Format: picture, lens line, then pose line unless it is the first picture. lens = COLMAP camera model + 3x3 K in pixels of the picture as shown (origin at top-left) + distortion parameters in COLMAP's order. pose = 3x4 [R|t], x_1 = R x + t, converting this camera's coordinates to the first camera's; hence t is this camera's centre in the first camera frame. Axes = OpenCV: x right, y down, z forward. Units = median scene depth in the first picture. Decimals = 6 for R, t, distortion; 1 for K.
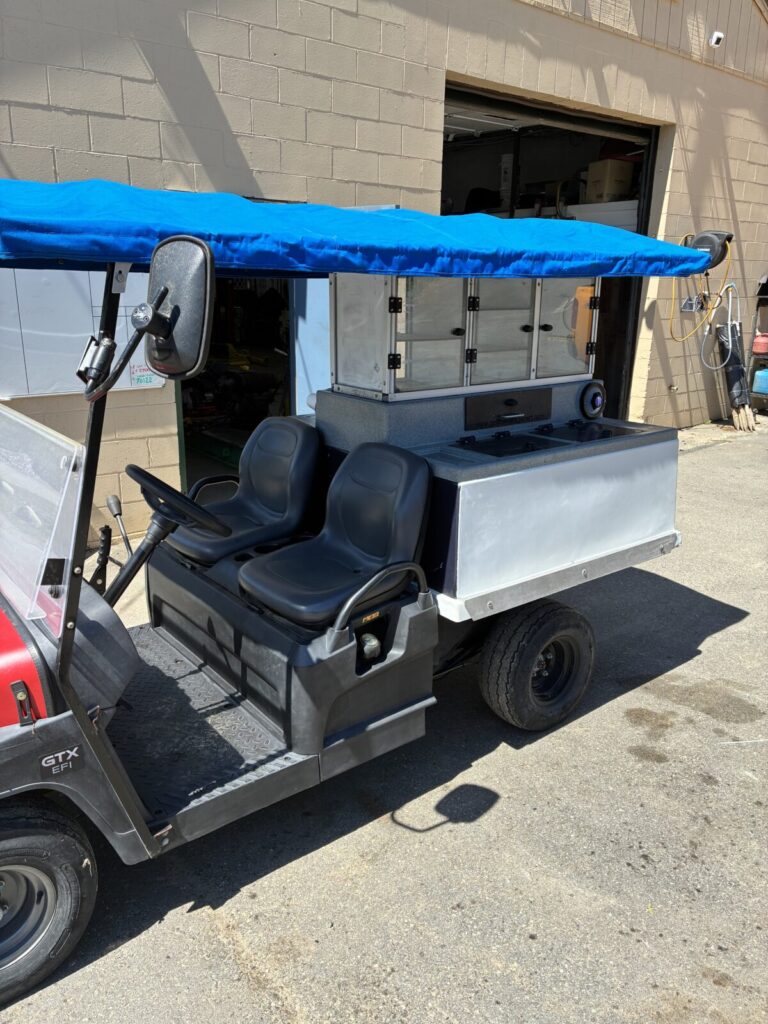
lens RADIAL K [[784.0, 0, 384.7], [0, 784.0, 510.2], [0, 0, 1]] dist [0.000264, -0.006322]
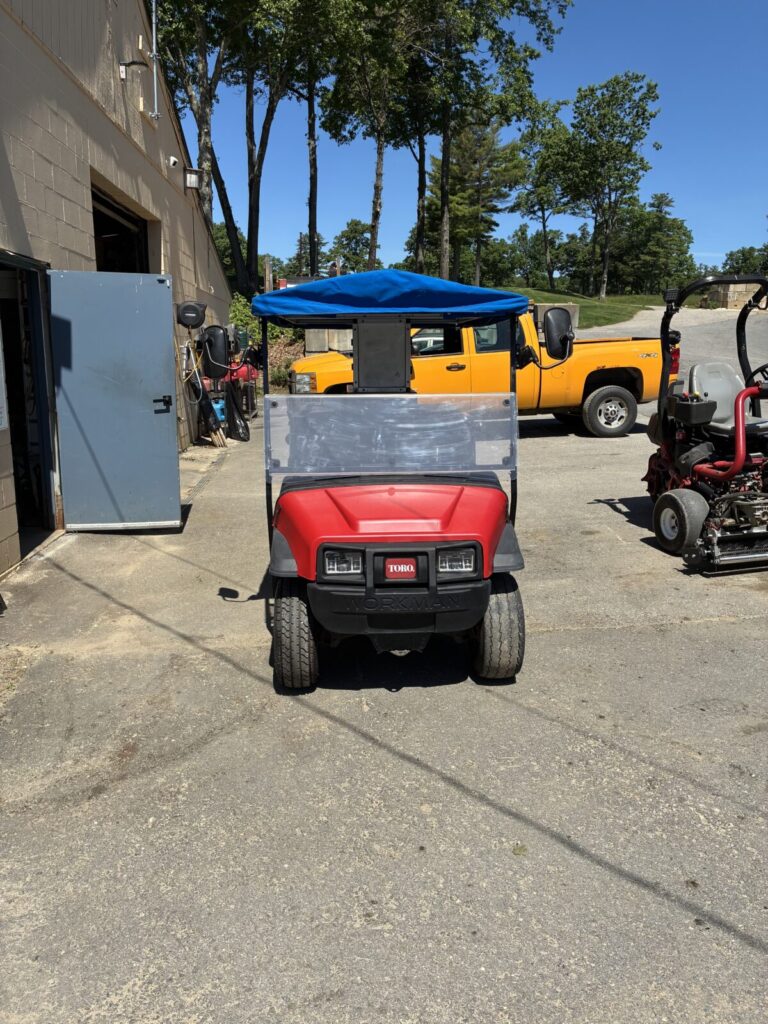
lens RADIAL K [[784.0, 0, 383.6], [0, 784.0, 510.5], [0, 0, 1]] dist [0.000264, -0.006322]
pose [[0.590038, -0.183789, 0.786179, -1.314551], [0.243783, 0.968852, 0.043531, 0.034821], [-0.769692, 0.165972, 0.616464, -0.051761]]
